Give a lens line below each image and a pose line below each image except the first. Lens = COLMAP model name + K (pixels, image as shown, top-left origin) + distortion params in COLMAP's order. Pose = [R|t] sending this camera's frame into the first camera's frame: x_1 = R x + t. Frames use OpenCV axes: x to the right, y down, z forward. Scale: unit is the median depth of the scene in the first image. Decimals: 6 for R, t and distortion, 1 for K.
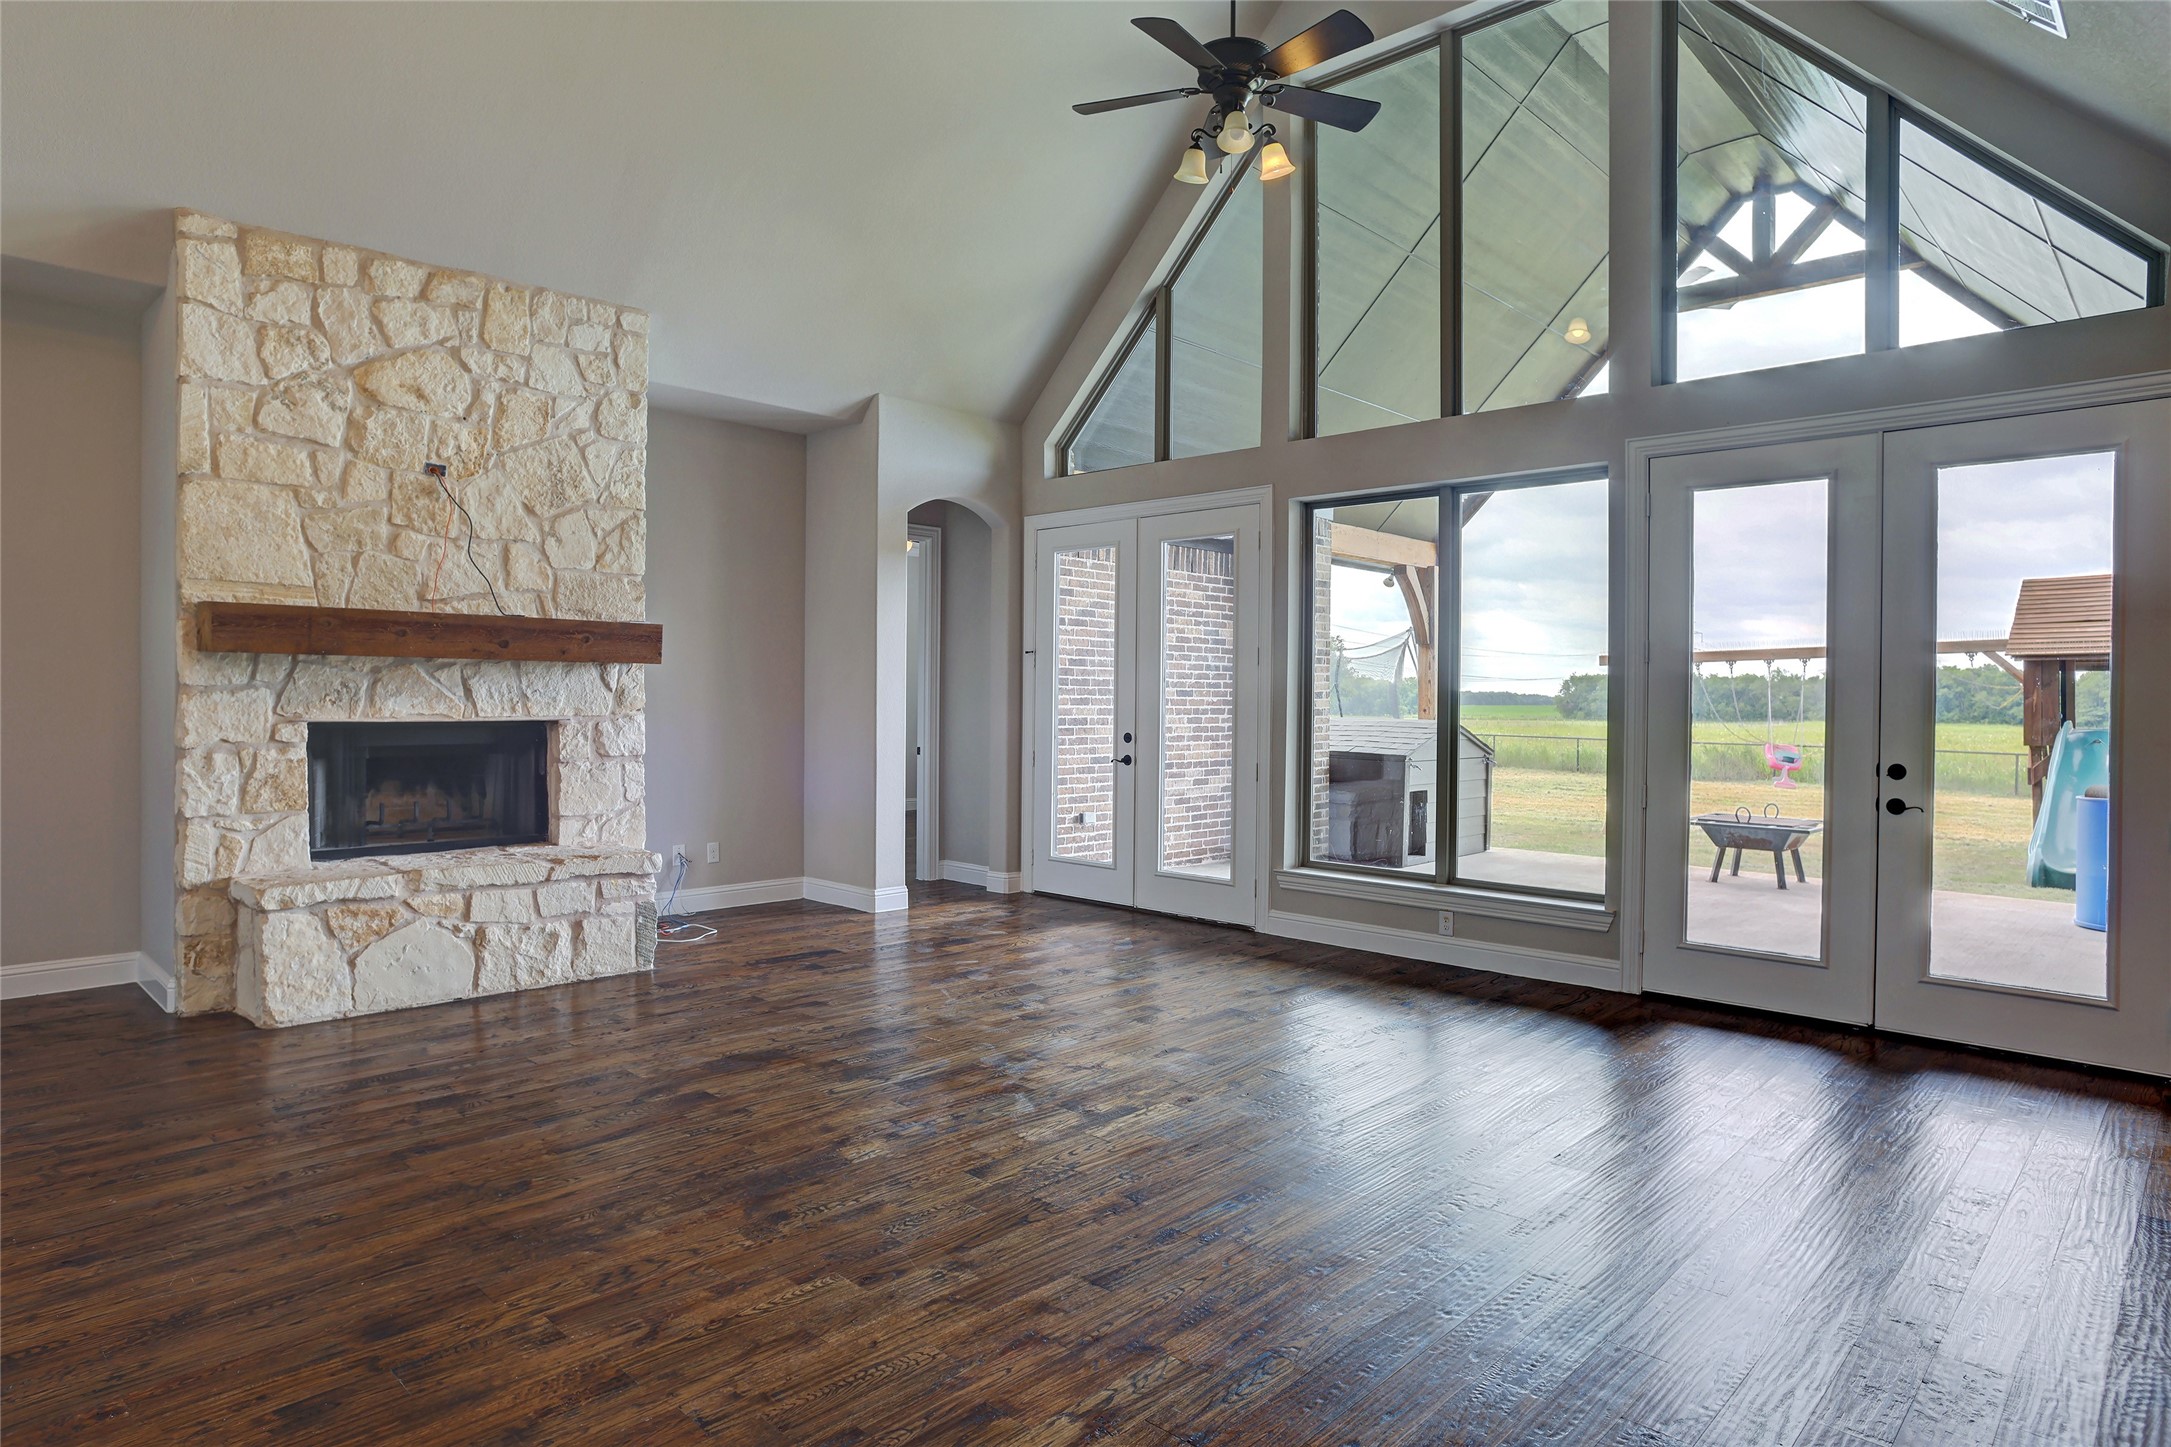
lens RADIAL K [[1238.3, 0, 1069.6], [0, 1238.3, 711.1], [0, 0, 1]] dist [-0.069923, 0.045339]
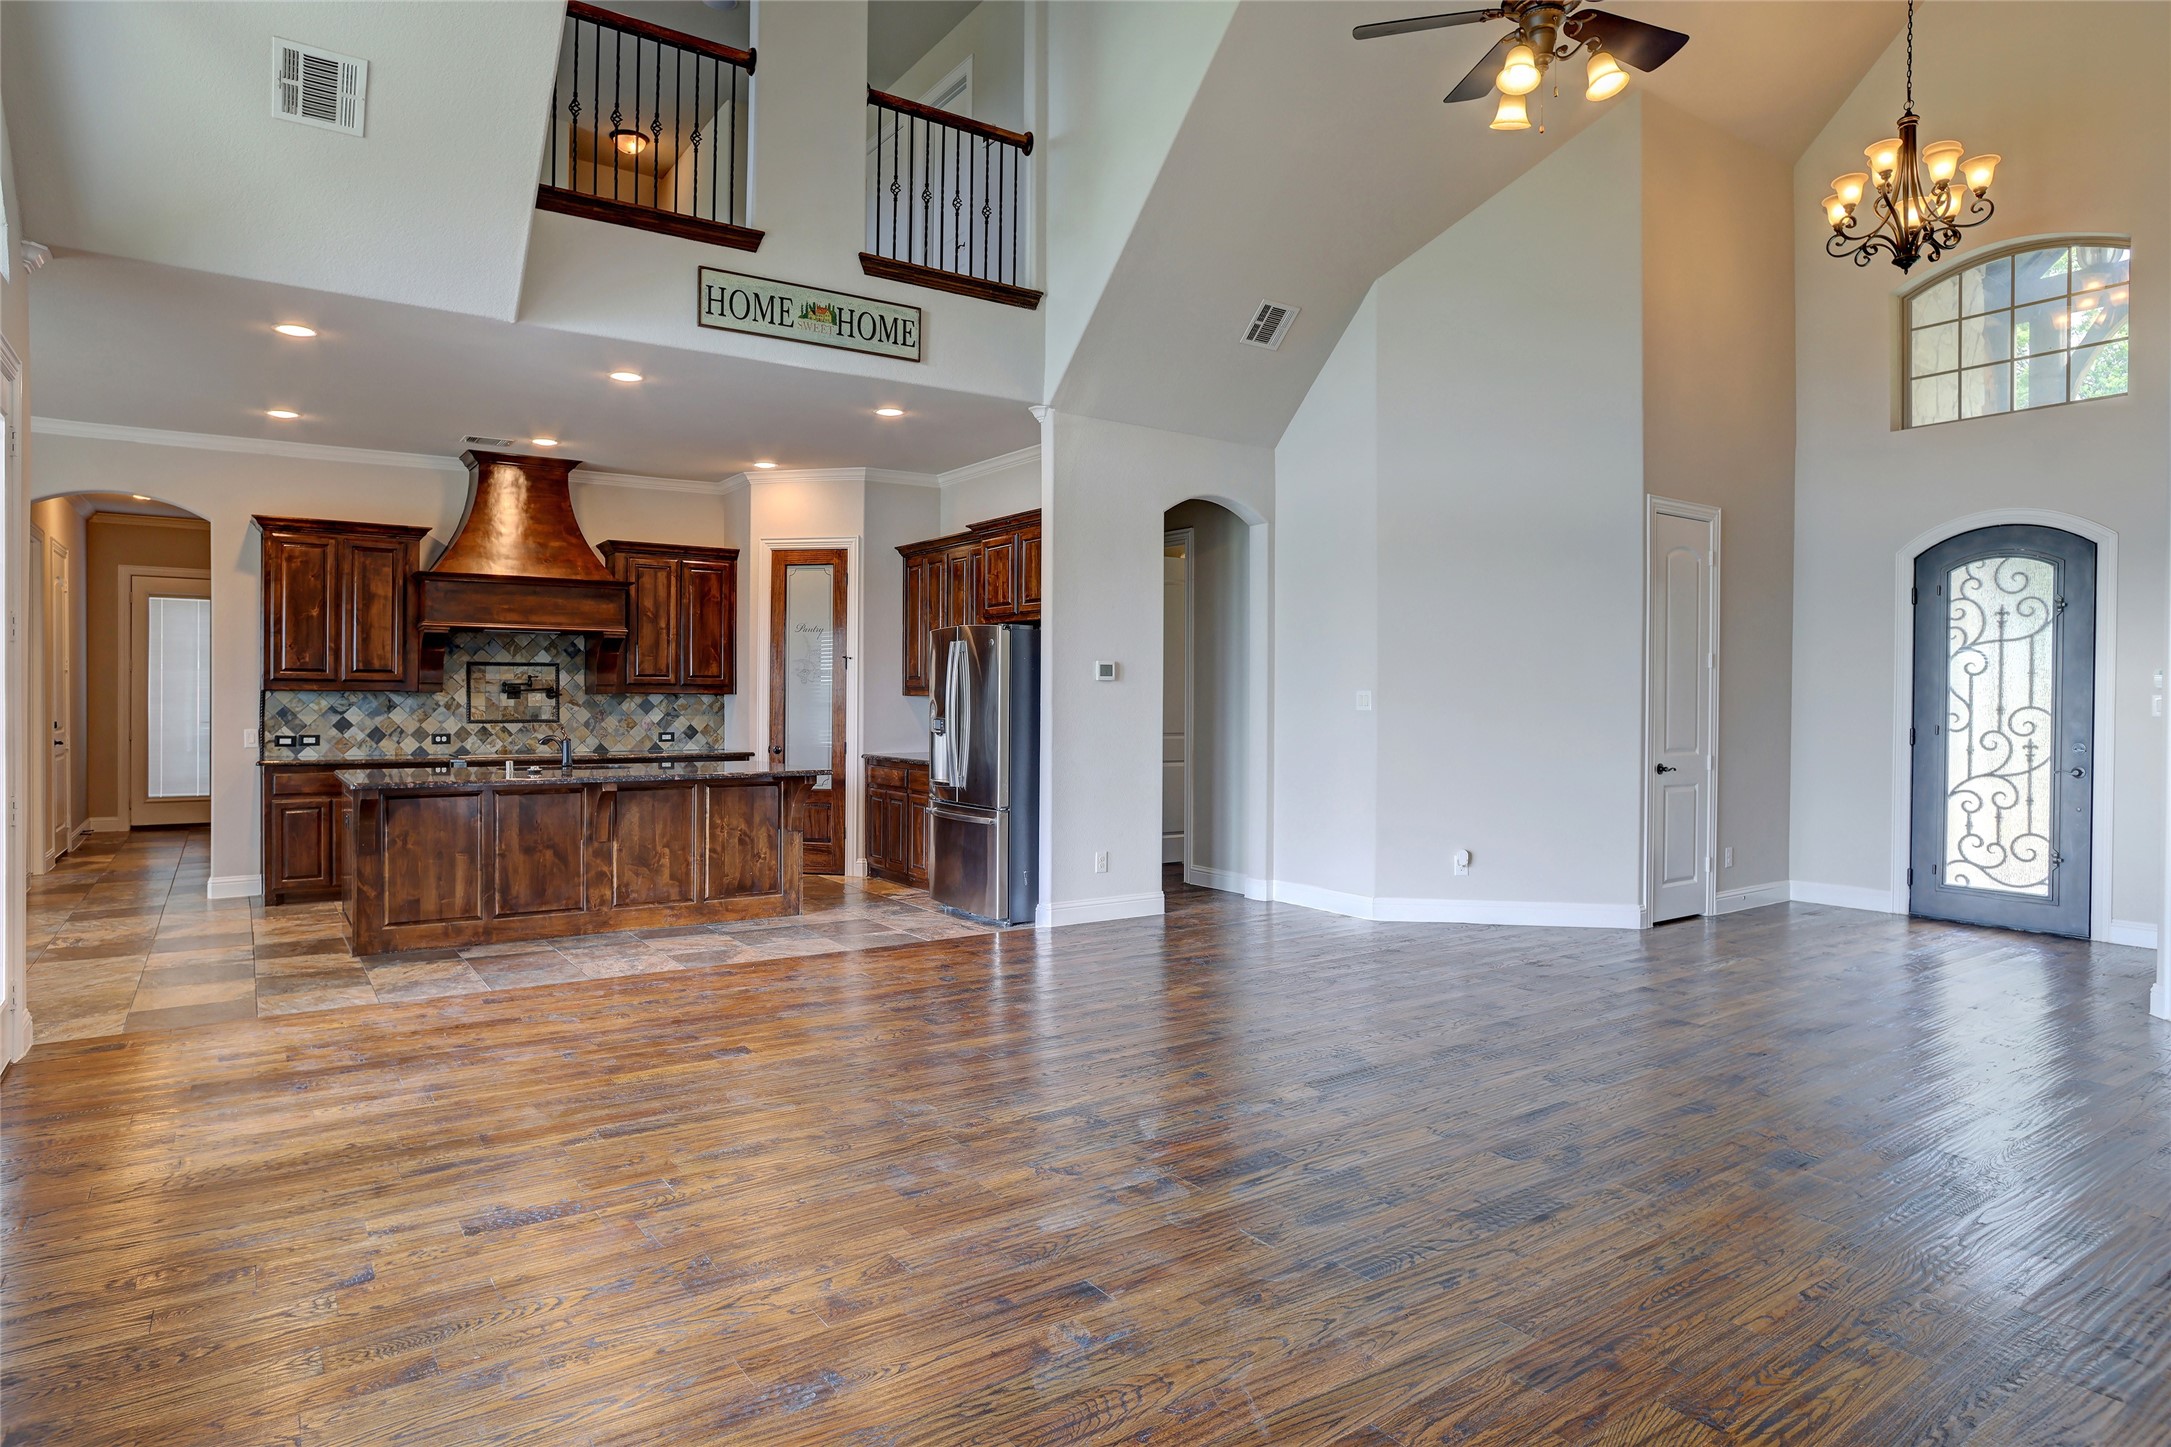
lens RADIAL K [[1238.3, 0, 1078.8], [0, 1238.3, 710.2], [0, 0, 1]] dist [-0.069923, 0.045339]
pose [[-0.981685, -0.017946, 0.189662, -0.121388], [-0.013329, 0.999584, 0.025590, -0.019434], [-0.190043, 0.022594, -0.981516, 1.479519]]
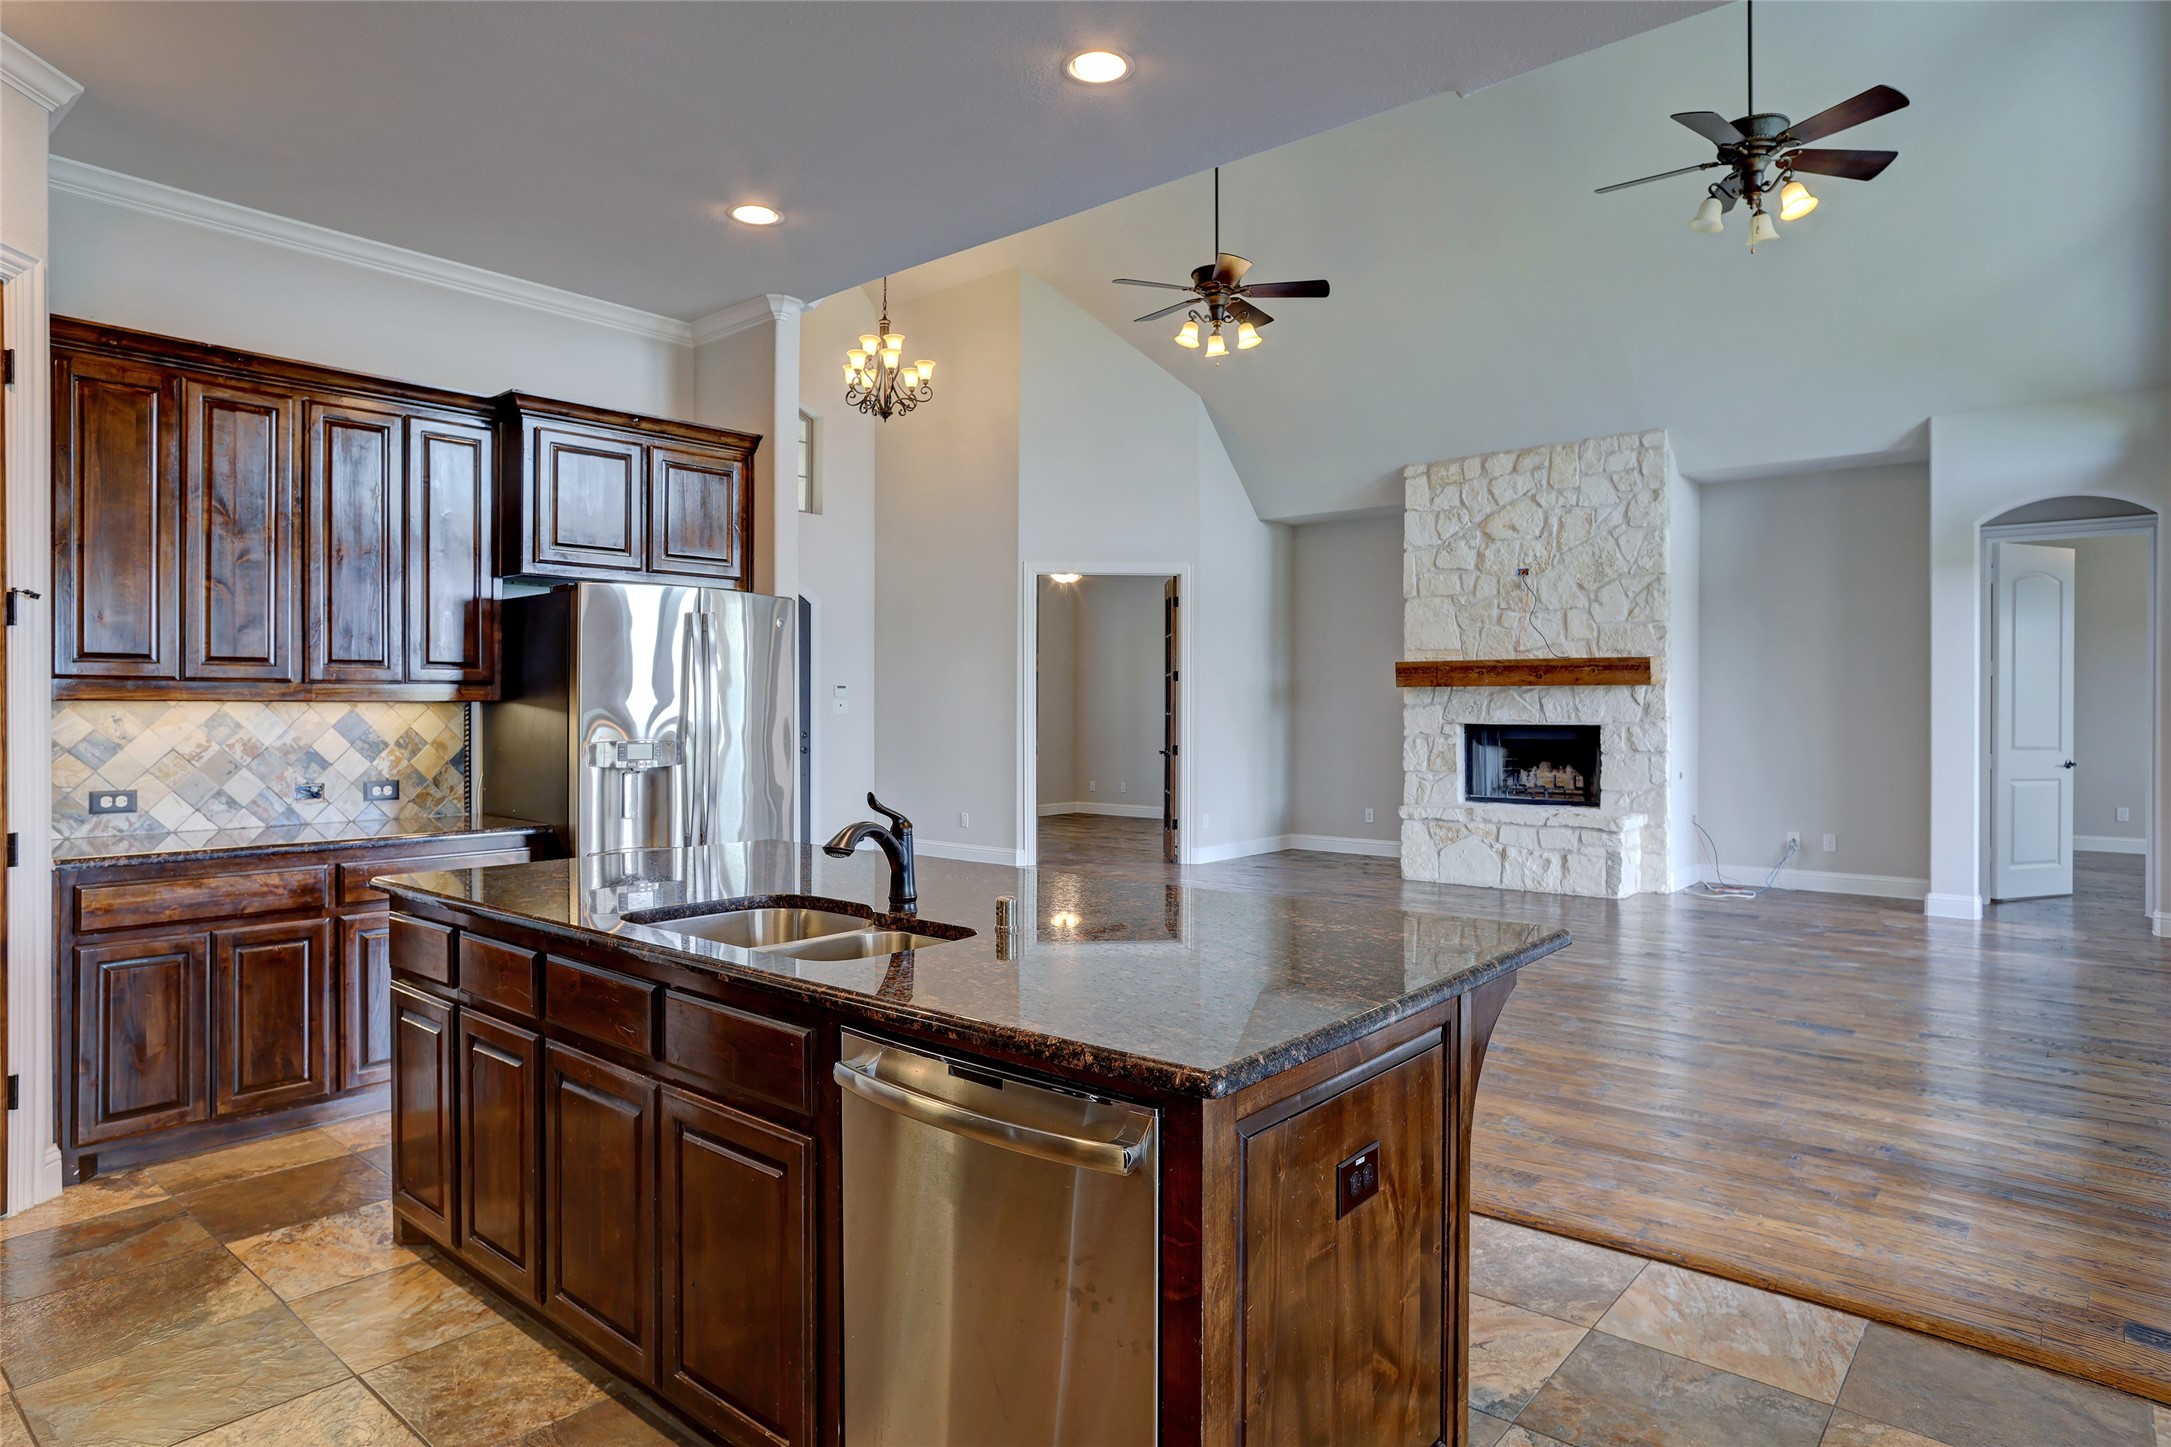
lens RADIAL K [[1238.3, 0, 1076.9], [0, 1238.3, 710.9], [0, 0, 1]] dist [-0.069923, 0.045339]
pose [[0.065026, -0.007515, -0.997855, 1.171226], [-0.012561, 0.999886, -0.008349, 0.012391], [0.997804, 0.013077, 0.064925, 0.308562]]
